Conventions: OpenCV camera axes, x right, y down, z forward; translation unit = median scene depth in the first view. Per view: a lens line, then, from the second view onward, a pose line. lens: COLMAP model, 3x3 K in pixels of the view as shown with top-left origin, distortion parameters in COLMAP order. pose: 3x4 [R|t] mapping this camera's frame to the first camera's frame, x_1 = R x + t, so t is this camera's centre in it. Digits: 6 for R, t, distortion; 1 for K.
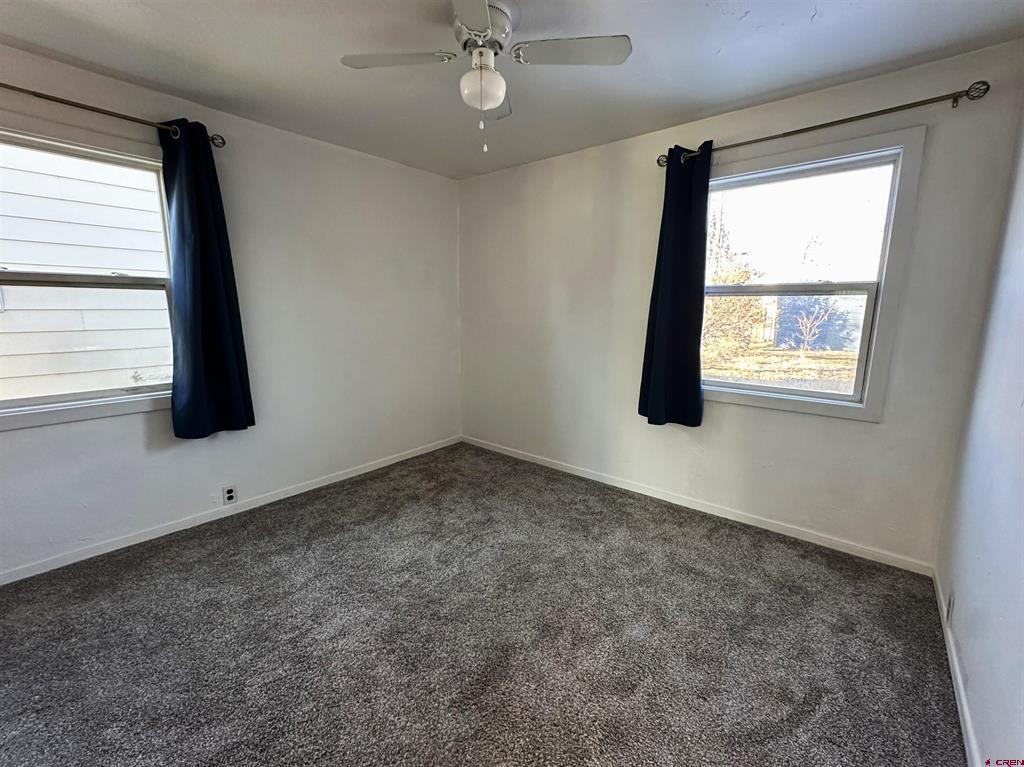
lens RADIAL K [[408.2, 0, 511.6], [0, 408.2, 381.8], [0, 0, 1]] dist [-0.003400, 0.000010]
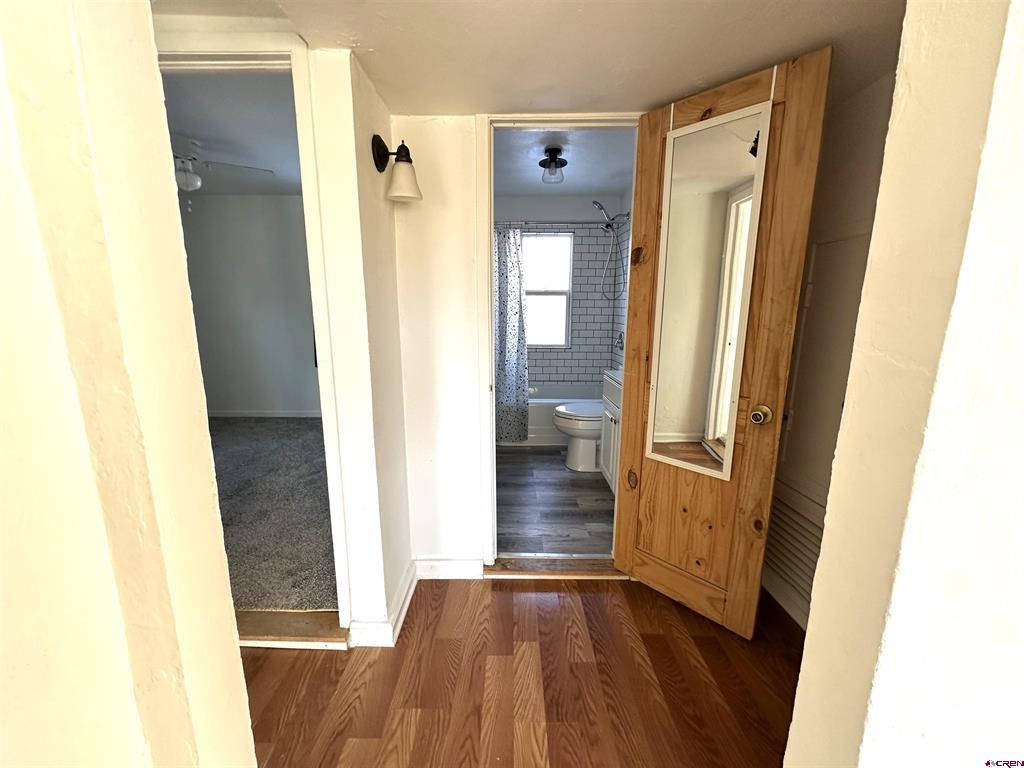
lens RADIAL K [[408.2, 0, 514.6], [0, 408.2, 384.4], [0, 0, 1]] dist [-0.003400, 0.000010]
pose [[0.759397, -0.125841, 0.638342, -0.182980], [0.113124, 0.991711, 0.060926, 0.185204], [-0.640718, 0.025945, 0.767338, -1.026145]]
